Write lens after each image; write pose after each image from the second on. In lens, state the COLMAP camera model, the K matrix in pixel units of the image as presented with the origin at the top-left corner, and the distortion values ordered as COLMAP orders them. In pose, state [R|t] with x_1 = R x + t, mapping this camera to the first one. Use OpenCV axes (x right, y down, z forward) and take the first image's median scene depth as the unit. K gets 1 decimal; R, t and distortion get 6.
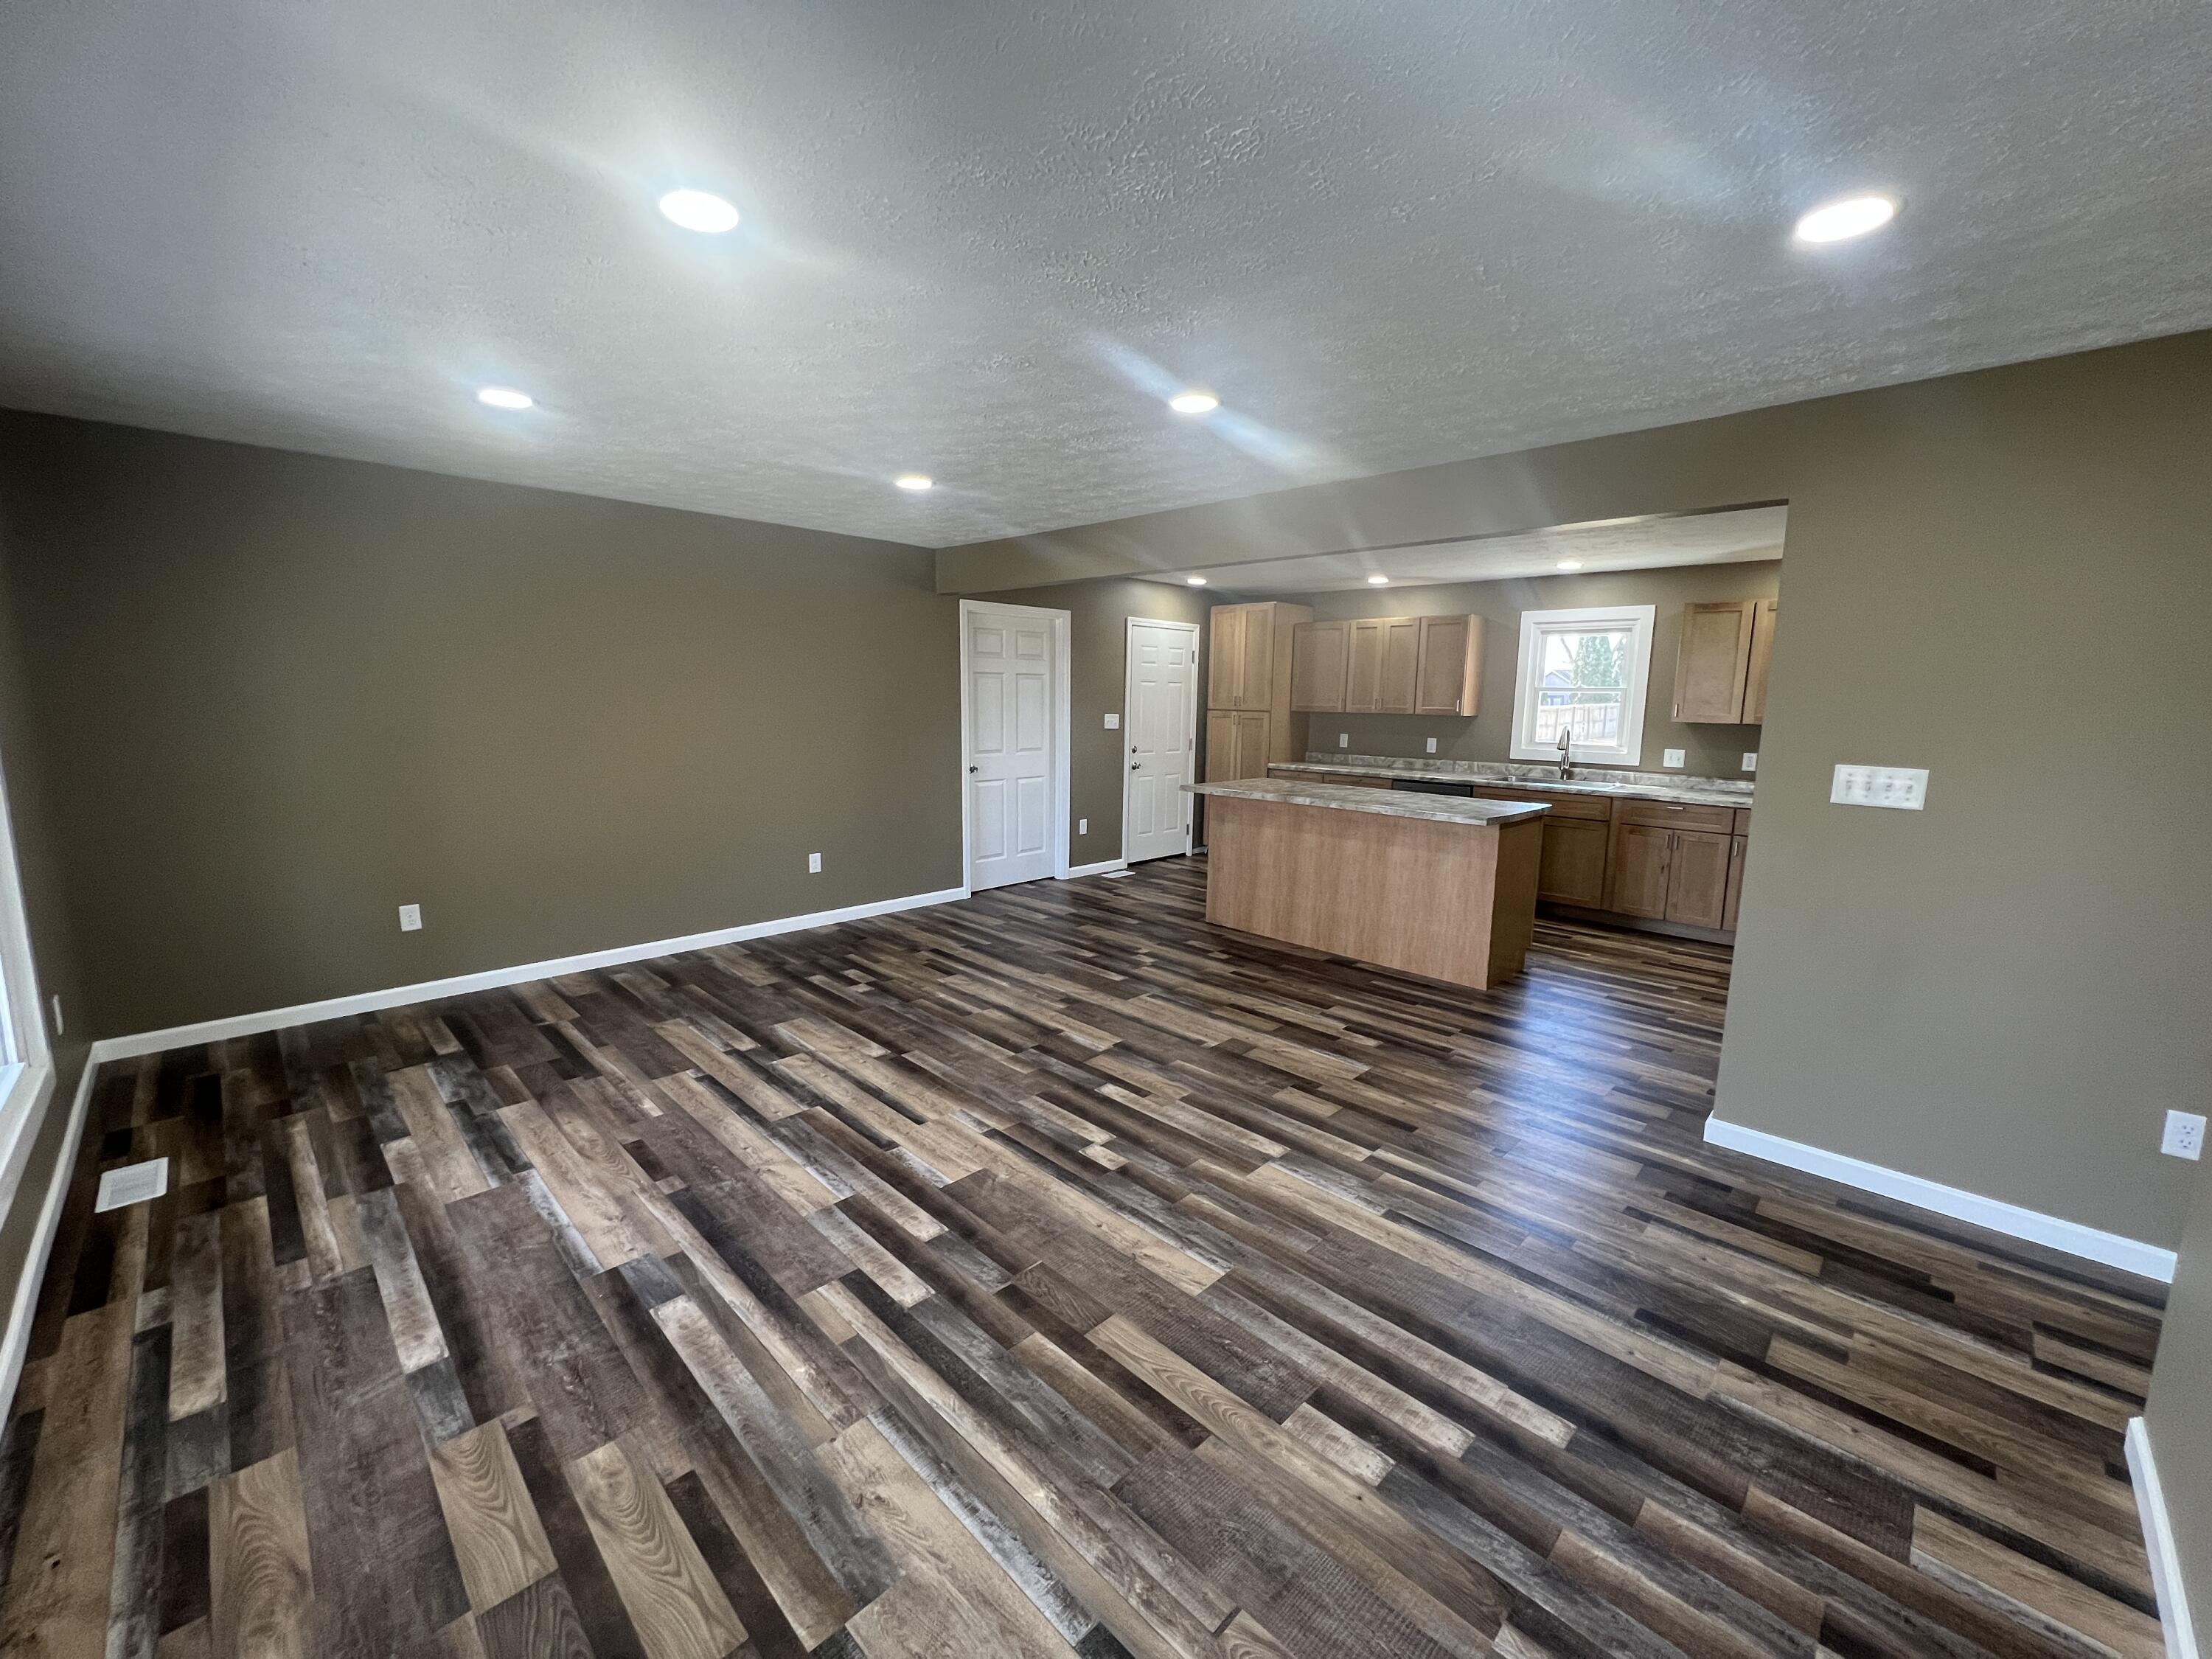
lens RADIAL K [[883.2, 0, 1101.0], [0, 883.2, 822.3], [0, 0, 1]] dist [-0.001502, -0.000092]
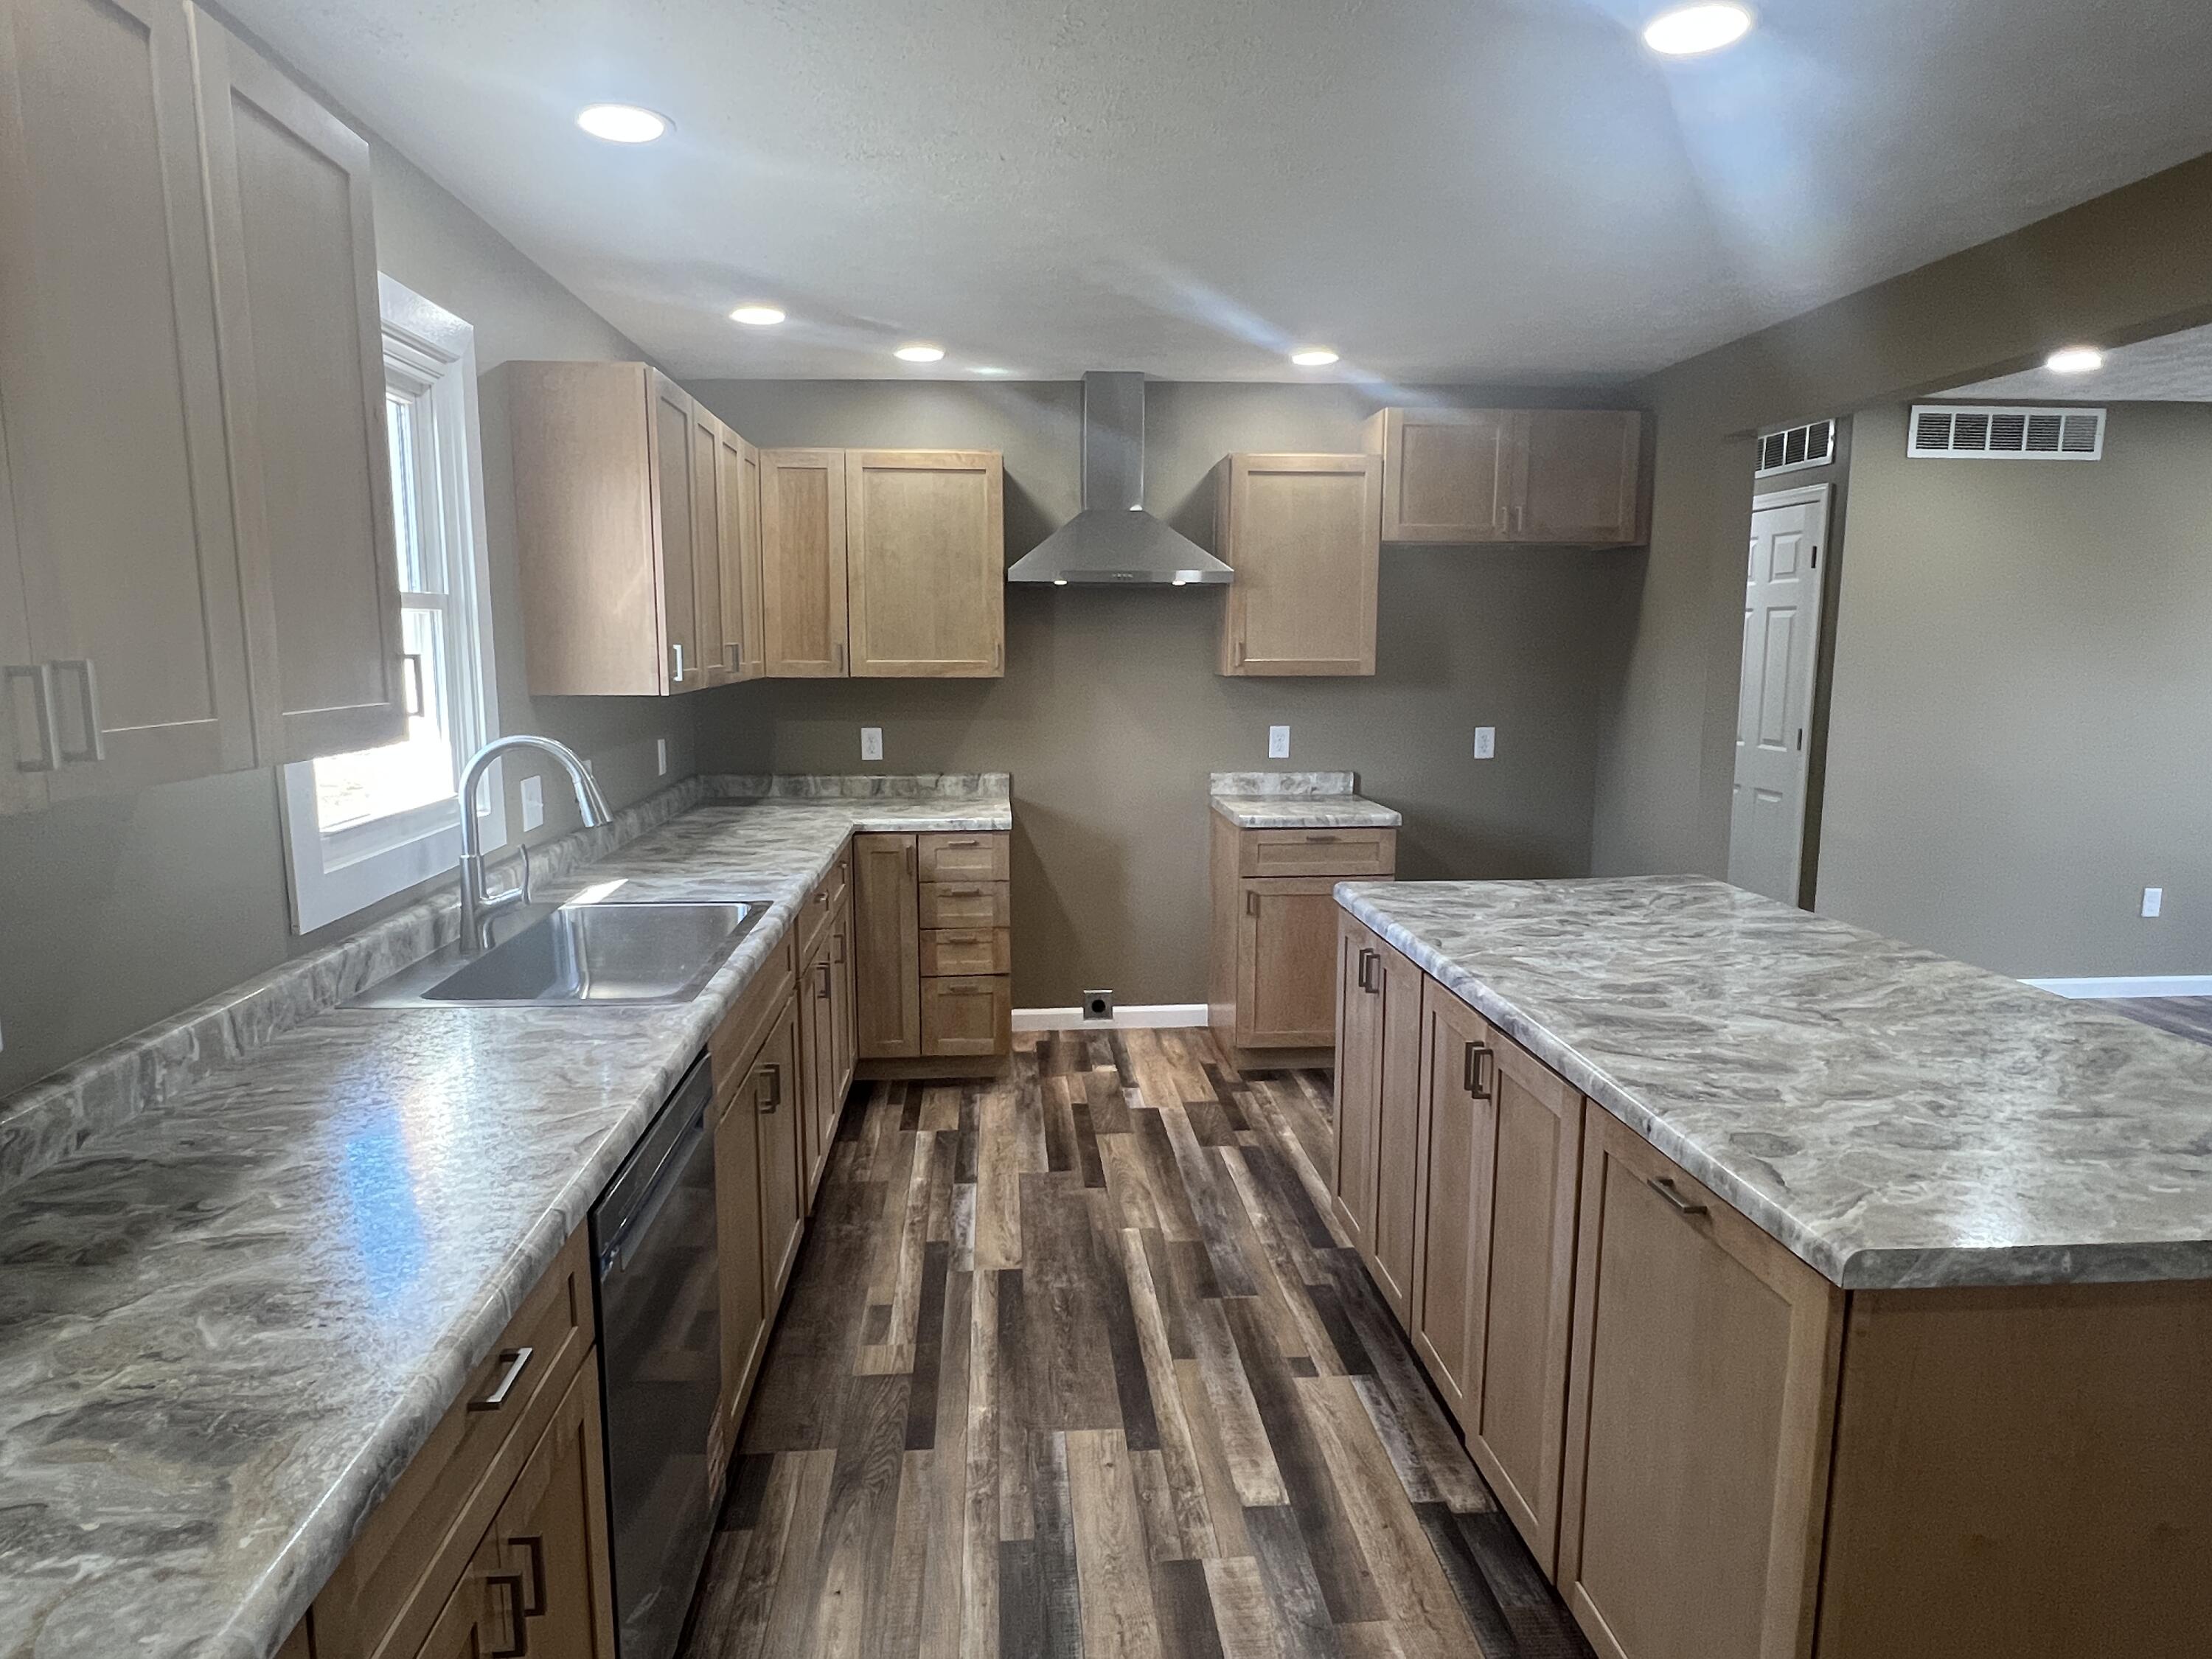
lens RADIAL K [[1306.9, 0, 1088.4], [0, 1306.9, 828.1], [0, 0, 1]] dist [-0.000403, -0.002321]
pose [[-0.754718, -0.111046, 0.646583, 0.215506], [0.083222, 0.961404, 0.262254, -0.252611], [-0.650749, 0.251737, -0.716347, 1.728442]]
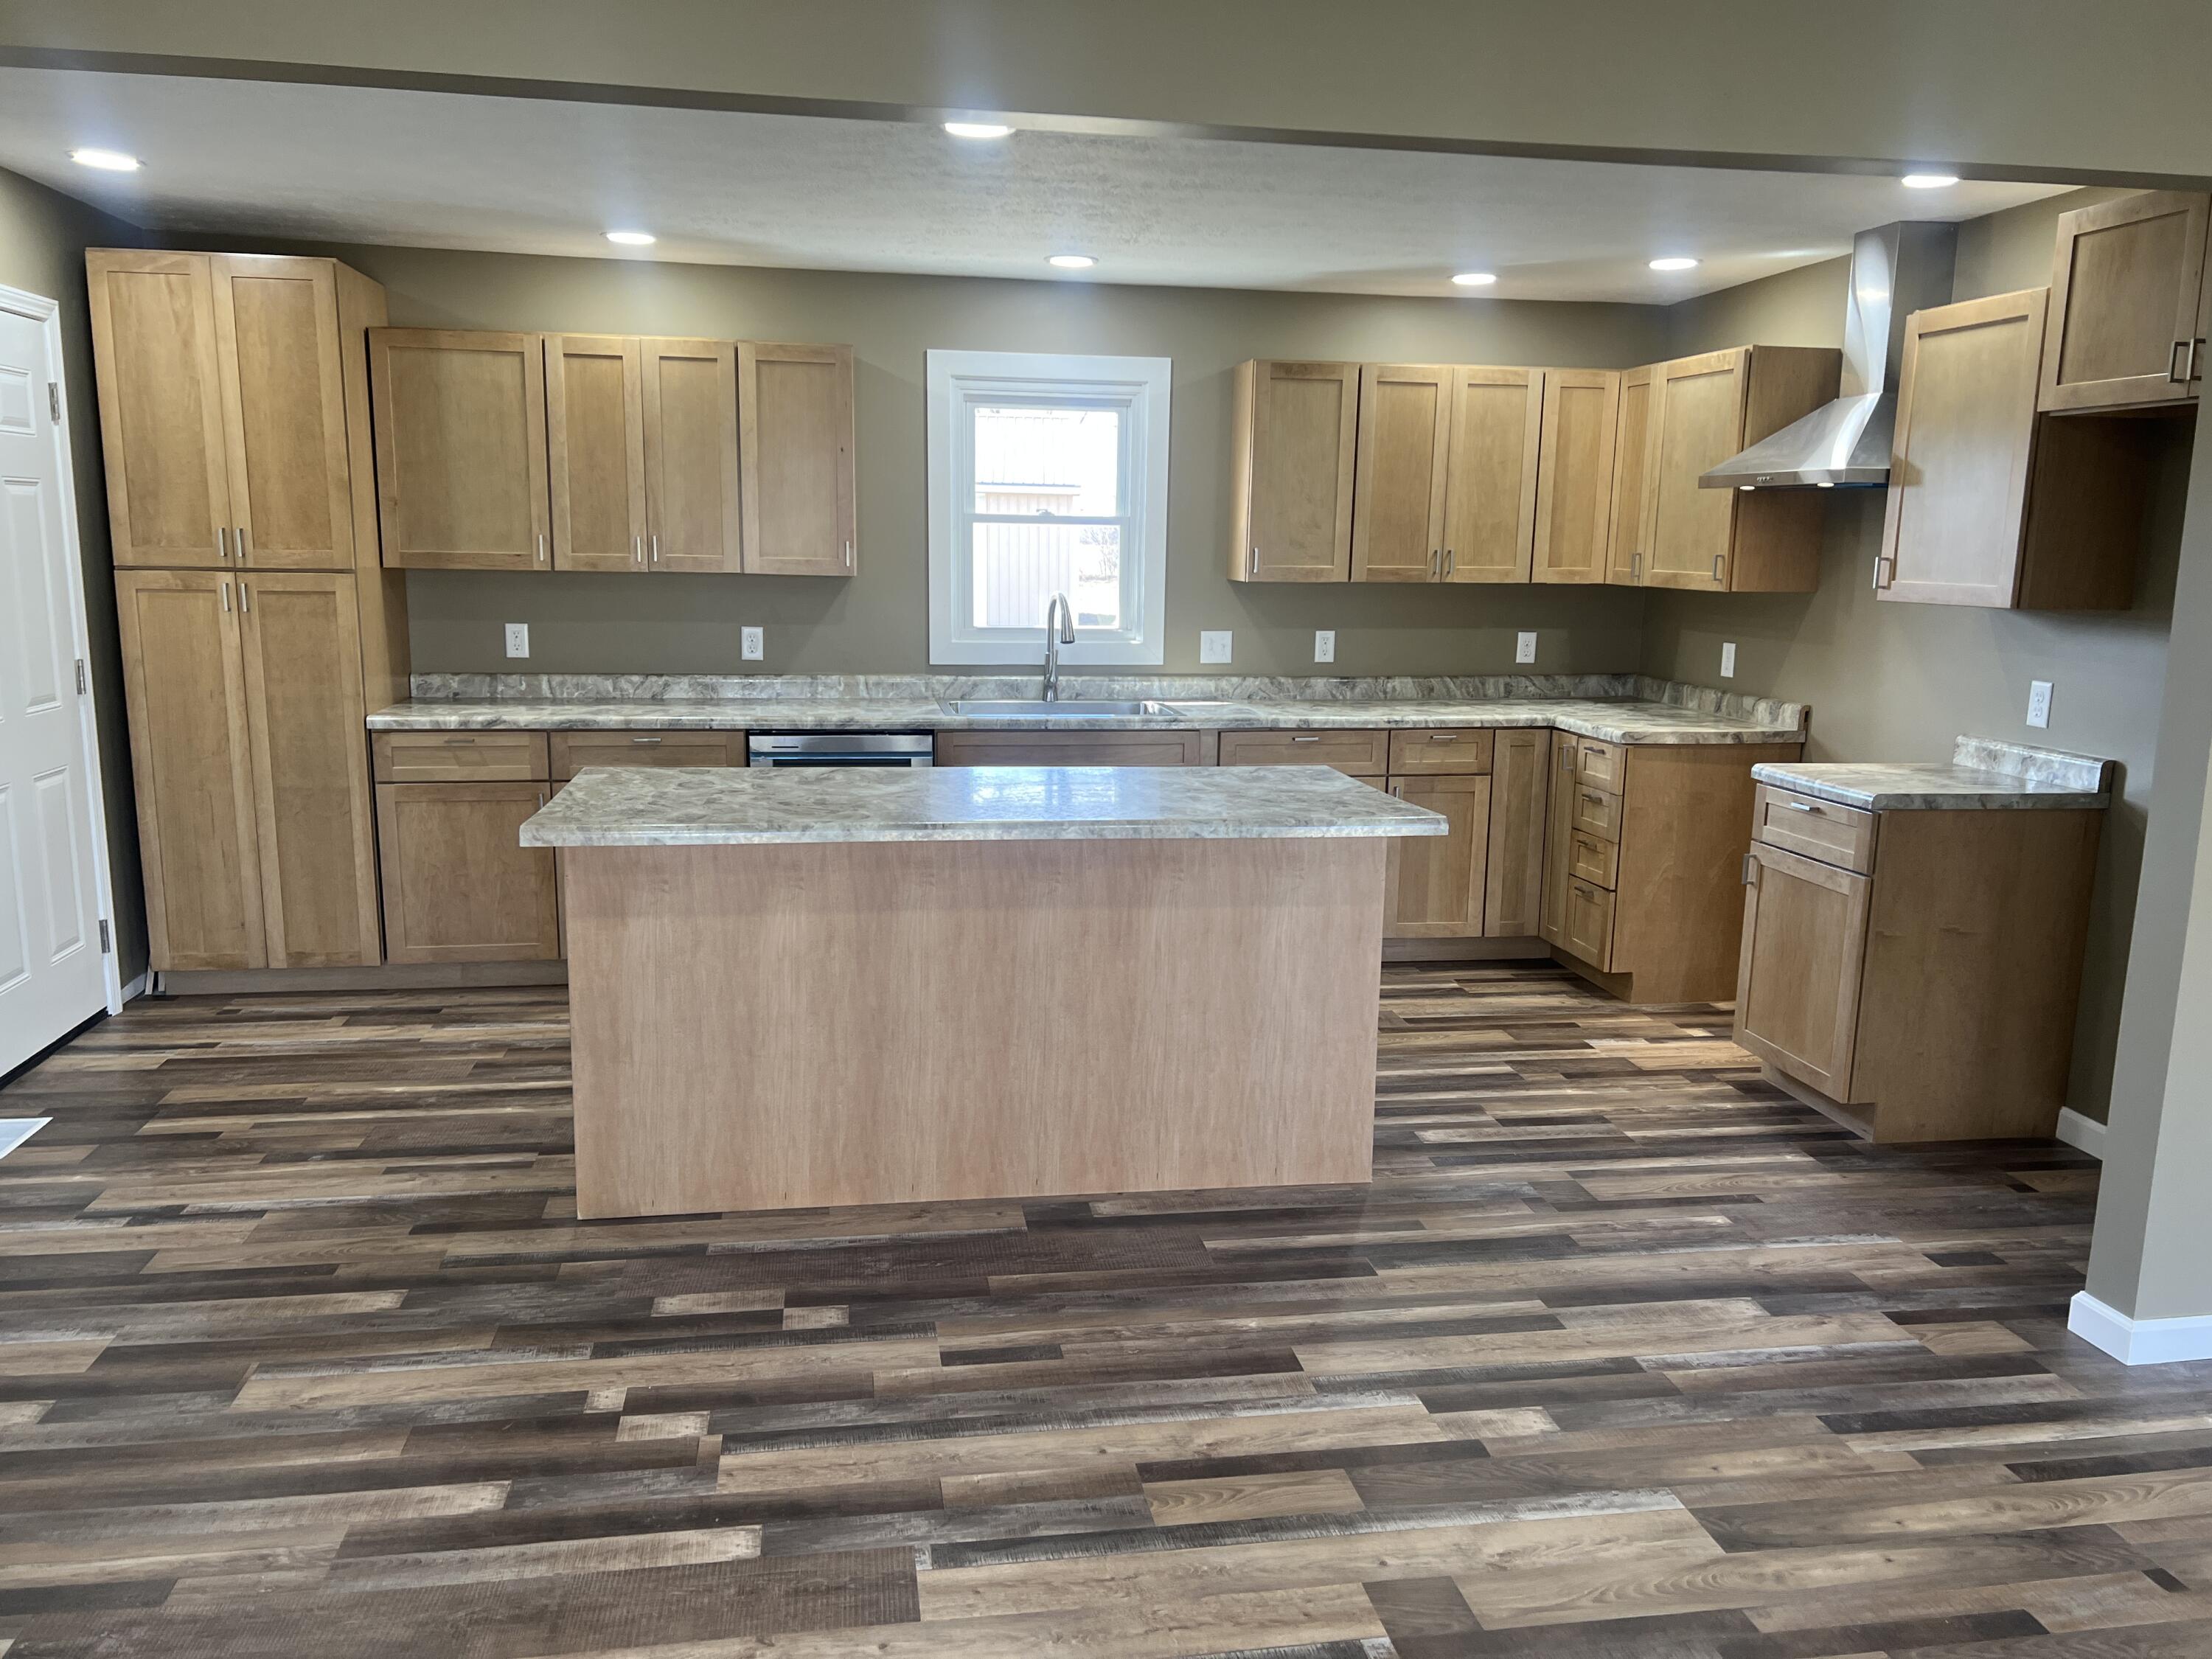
lens RADIAL K [[1653.2, 0, 1096.6], [0, 1653.2, 841.3], [0, 0, 1]] dist [0.066039, -0.080583]
pose [[0.586597, -0.152653, 0.795362, -0.332814], [0.110089, 0.987989, 0.108430, -0.101852], [-0.802362, 0.023956, 0.596357, 0.628032]]
